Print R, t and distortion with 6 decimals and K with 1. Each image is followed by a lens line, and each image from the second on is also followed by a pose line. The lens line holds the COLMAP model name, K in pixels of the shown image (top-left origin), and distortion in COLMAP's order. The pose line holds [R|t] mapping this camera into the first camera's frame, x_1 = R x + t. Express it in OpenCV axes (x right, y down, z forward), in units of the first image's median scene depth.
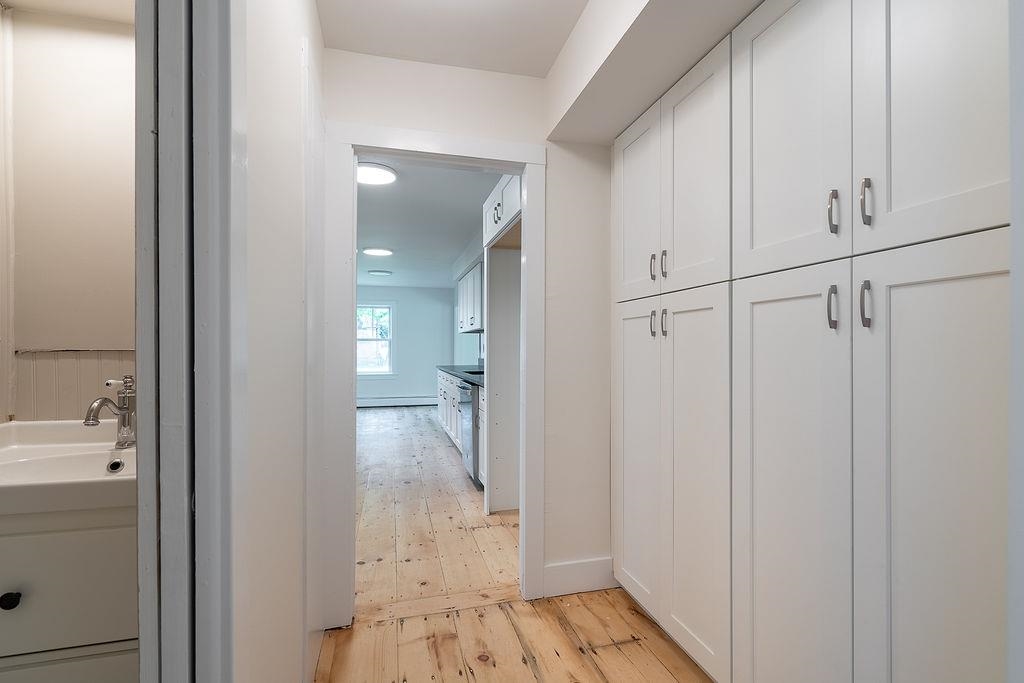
lens RADIAL K [[467.6, 0, 511.9], [0, 467.6, 346.5], [0, 0, 1]] dist [-0.002658, -0.000559]
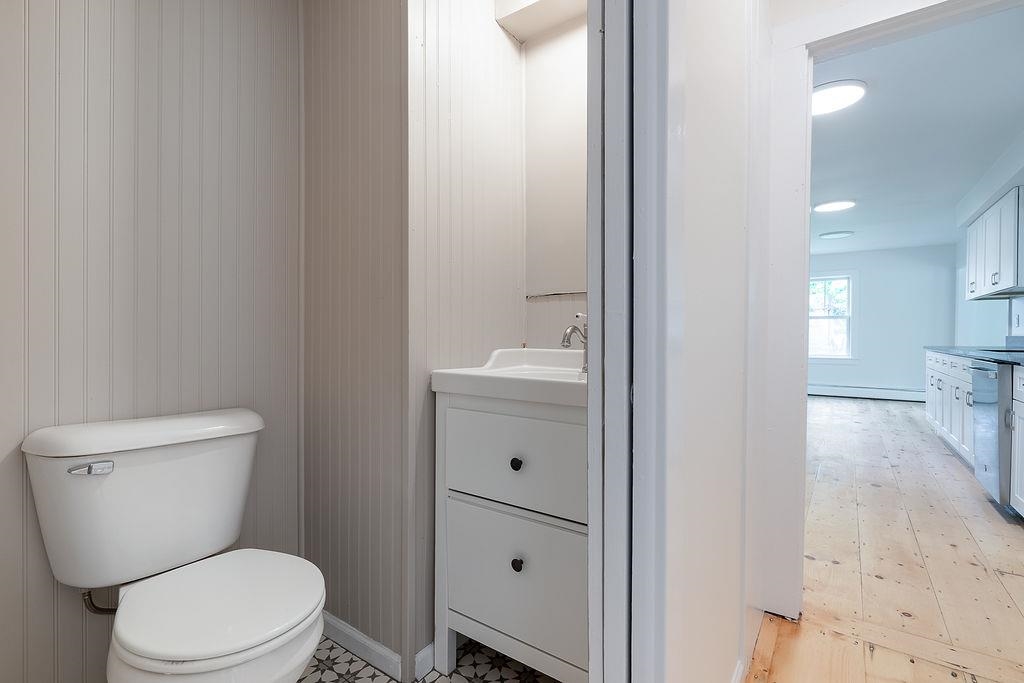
lens RADIAL K [[467.7, 0, 512.0], [0, 467.7, 341.5], [0, 0, 1]] dist [0.001934, 0.000706]
pose [[0.640656, 0.014428, -0.767693, -0.016072], [-0.001454, 0.999844, 0.017578, 0.039560], [0.767827, -0.010145, 0.640577, 0.032477]]
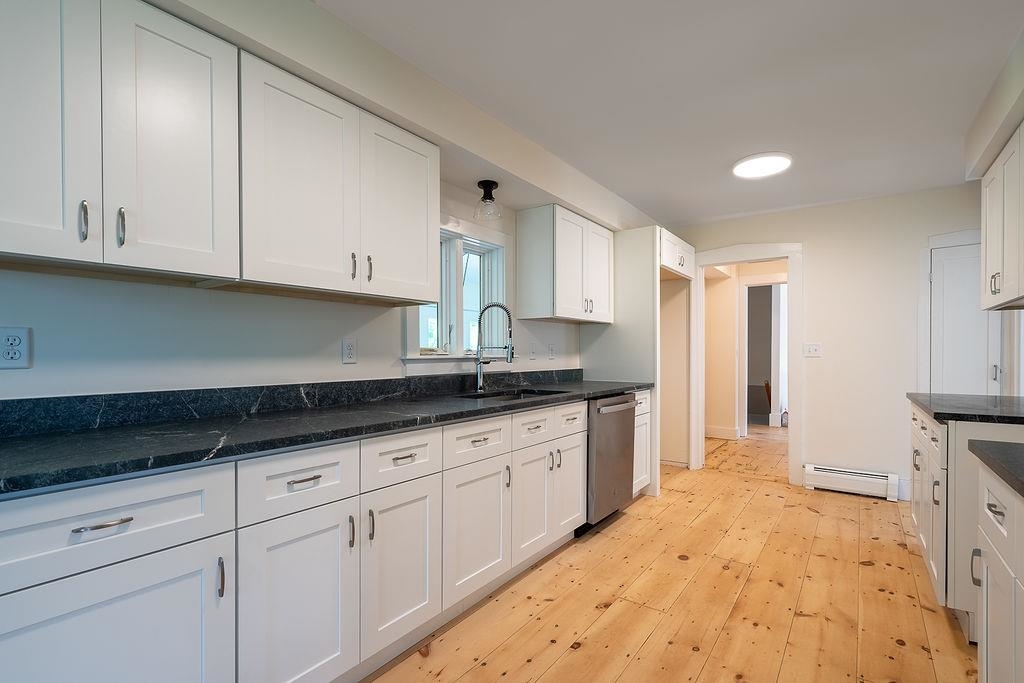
lens RADIAL K [[479.6, 0, 515.7], [0, 479.6, 356.3], [0, 0, 1]] dist [-0.000859, -0.000166]
pose [[-0.635888, -0.002100, 0.771778, -0.637767], [-0.000021, 0.999996, 0.002704, 0.011785], [-0.771781, 0.001703, -0.635886, 1.739242]]
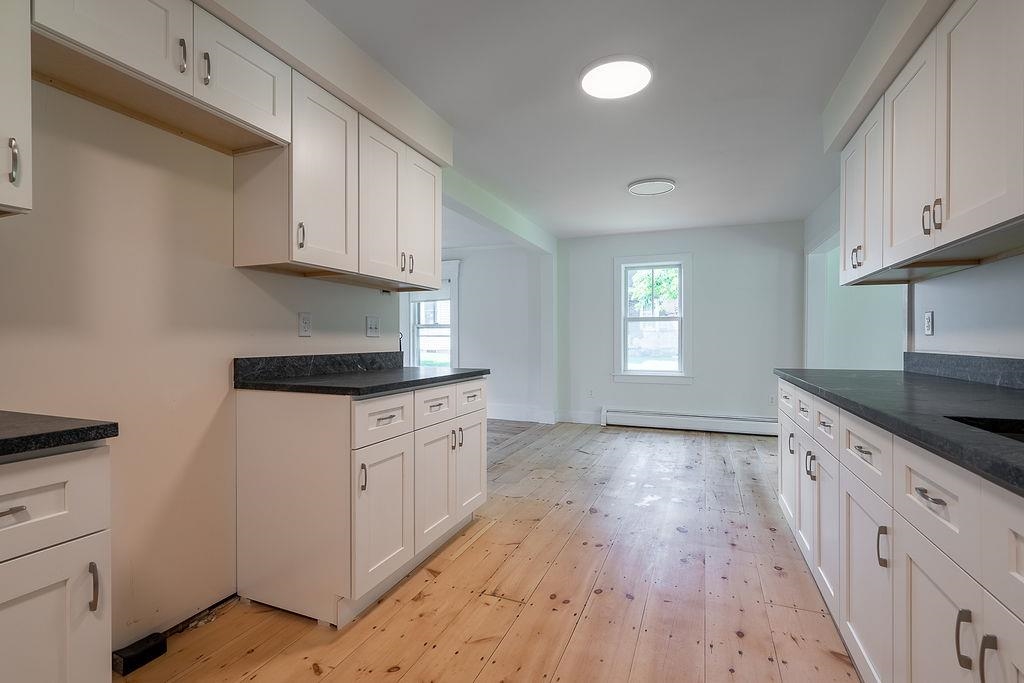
lens RADIAL K [[469.2, 0, 515.9], [0, 469.2, 344.2], [0, 0, 1]] dist [-0.001203, 0.000057]
pose [[0.804624, 0.008132, -0.593729, -0.181584], [0.000652, 0.999893, 0.014580, 0.024287], [0.593785, -0.012118, 0.804533, 0.975463]]
